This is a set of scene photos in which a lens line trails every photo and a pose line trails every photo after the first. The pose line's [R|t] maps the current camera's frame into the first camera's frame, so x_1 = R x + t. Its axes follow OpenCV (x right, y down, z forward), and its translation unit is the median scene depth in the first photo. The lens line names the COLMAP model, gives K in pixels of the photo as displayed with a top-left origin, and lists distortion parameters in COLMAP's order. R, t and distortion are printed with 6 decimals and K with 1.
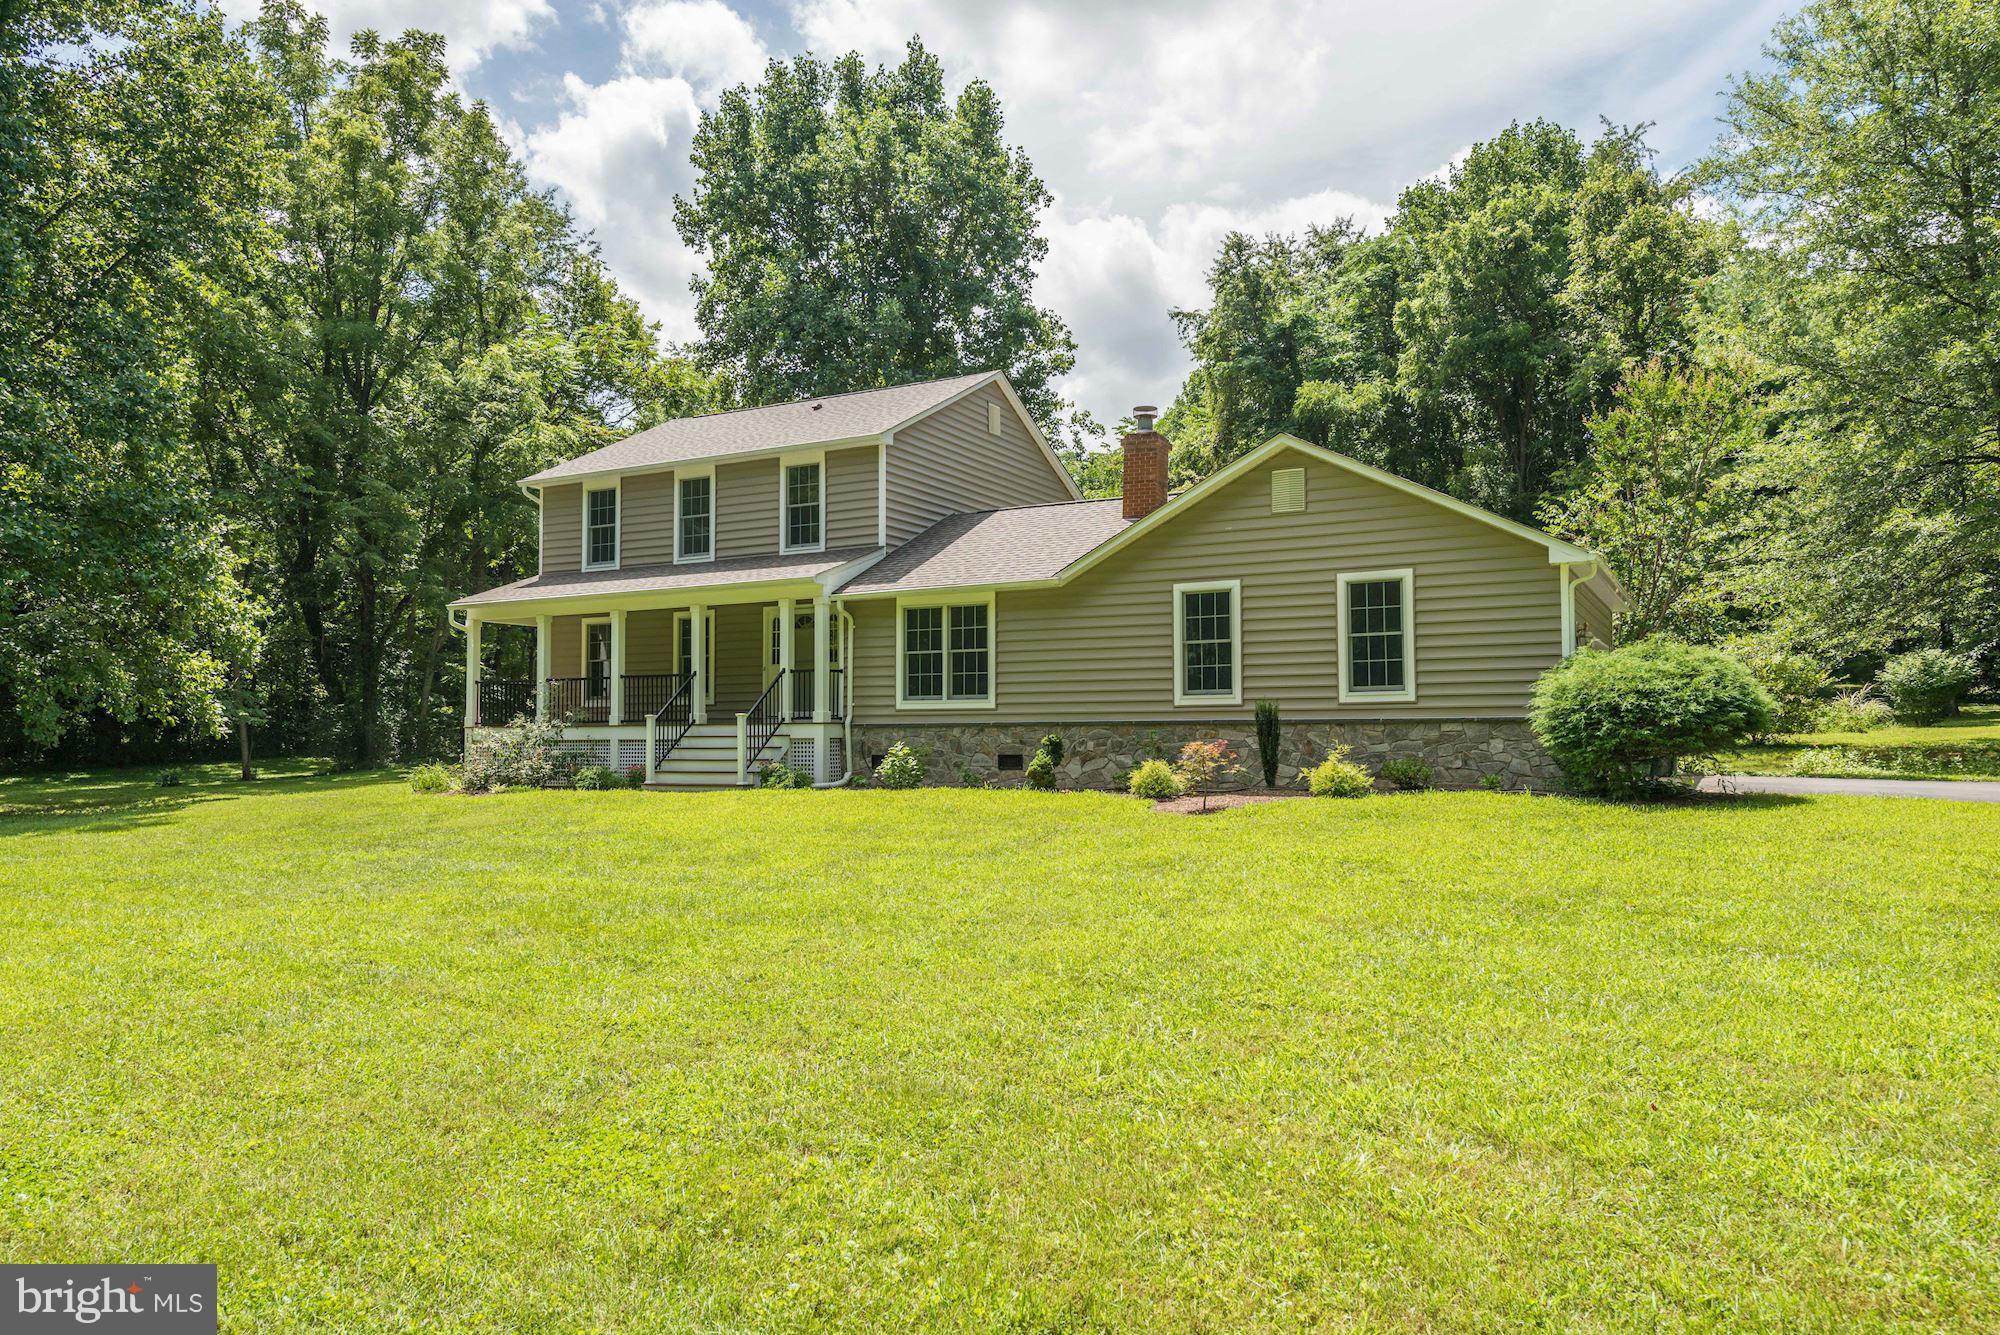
lens RADIAL K [[1372.3, 0, 1020.3], [0, 1372.3, 799.2], [0, 0, 1]] dist [0.028858, -0.021353]
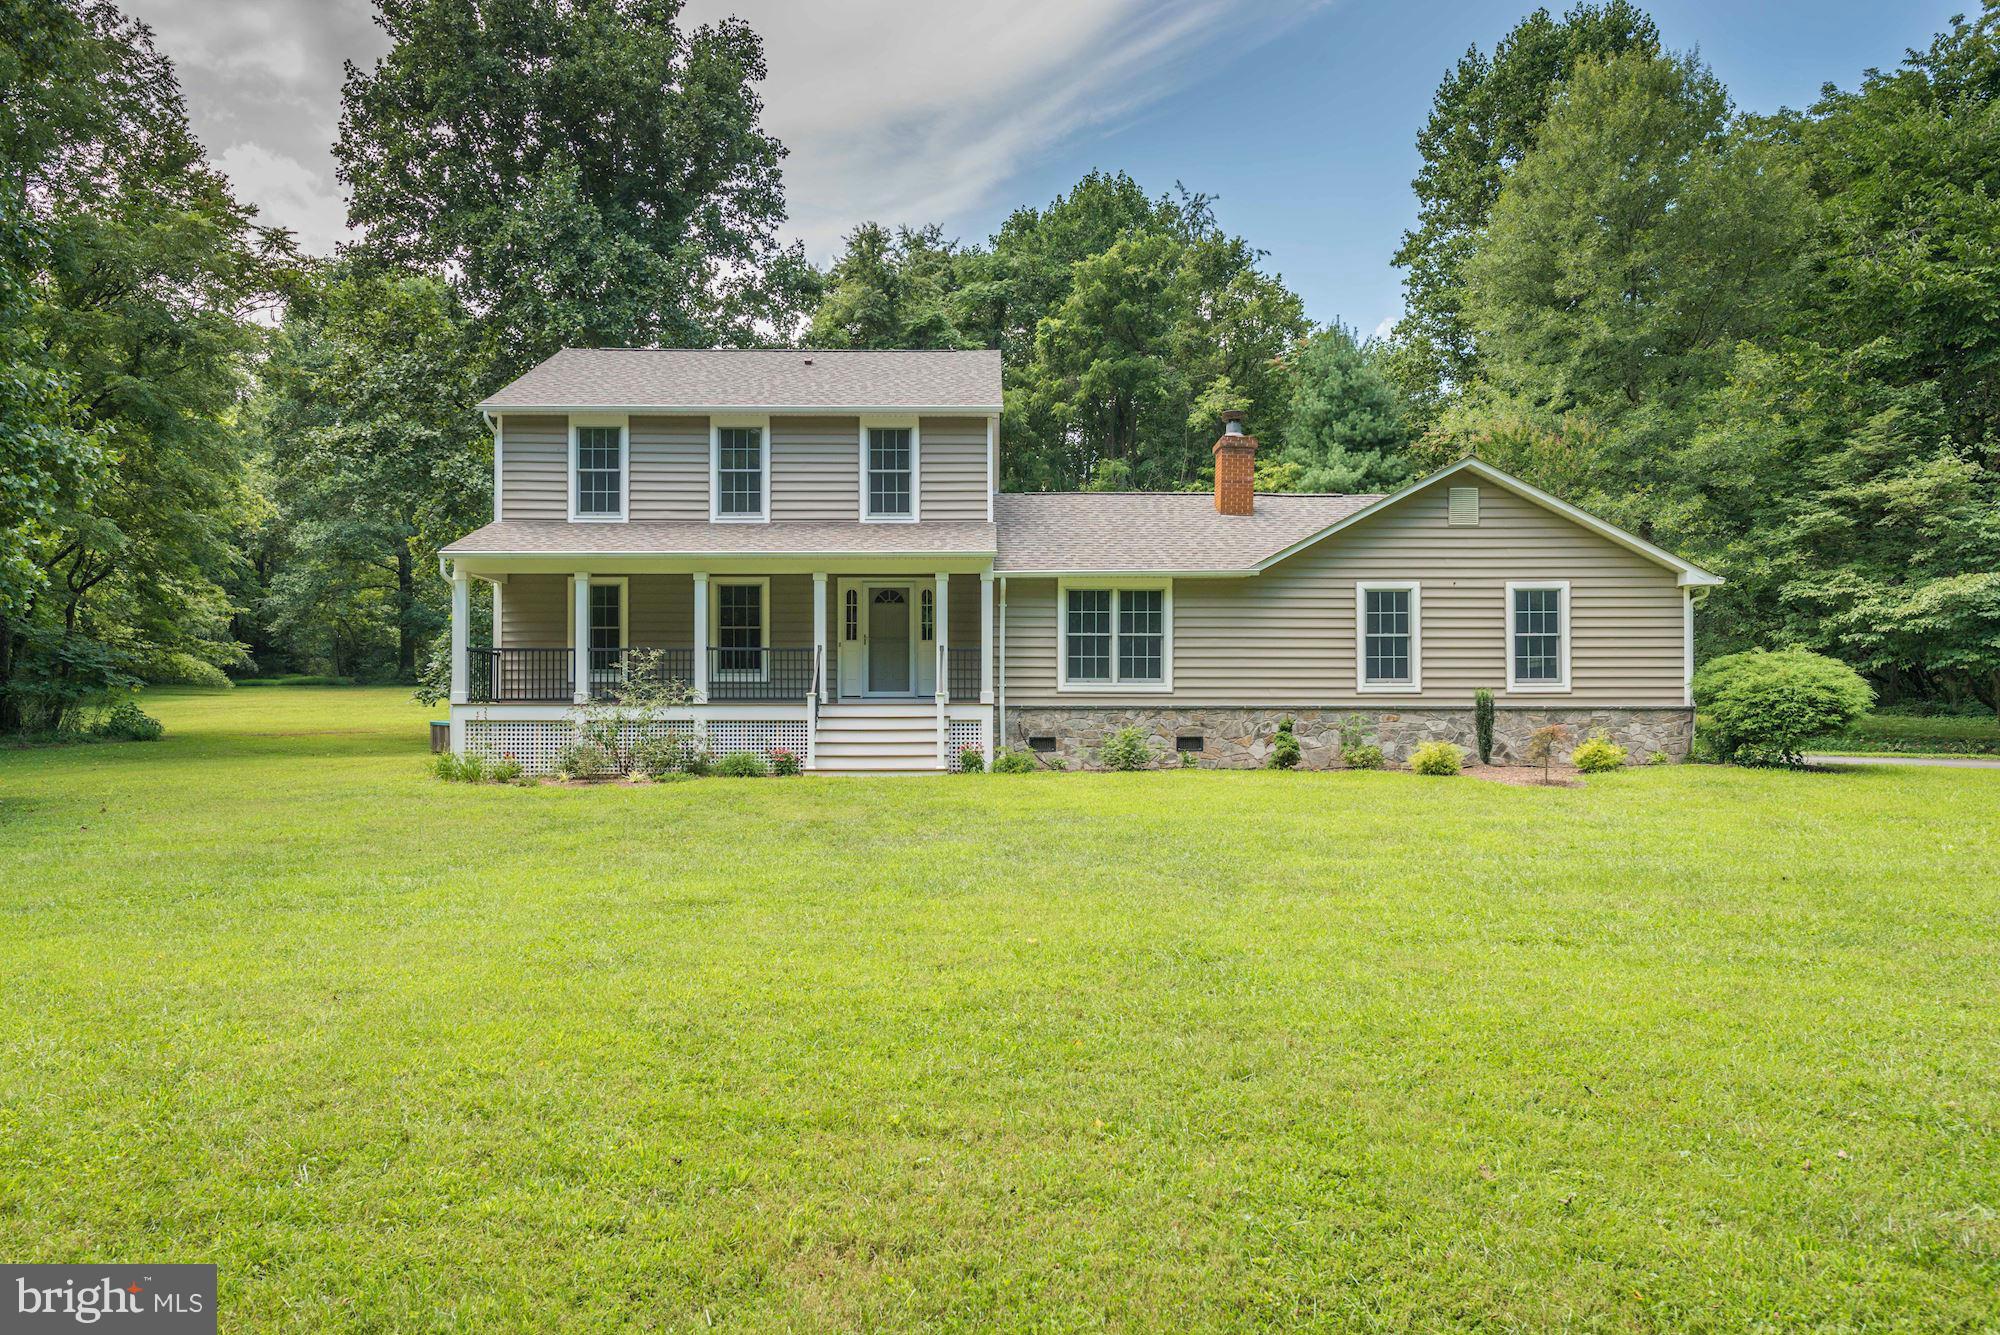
lens RADIAL K [[1372.3, 0, 1020.3], [0, 1372.3, 799.2], [0, 0, 1]] dist [0.028858, -0.021353]
pose [[0.873061, -0.021113, 0.487153, -0.607301], [0.016961, 0.999772, 0.012934, -0.001052], [-0.487315, -0.003030, 0.873221, 0.155399]]
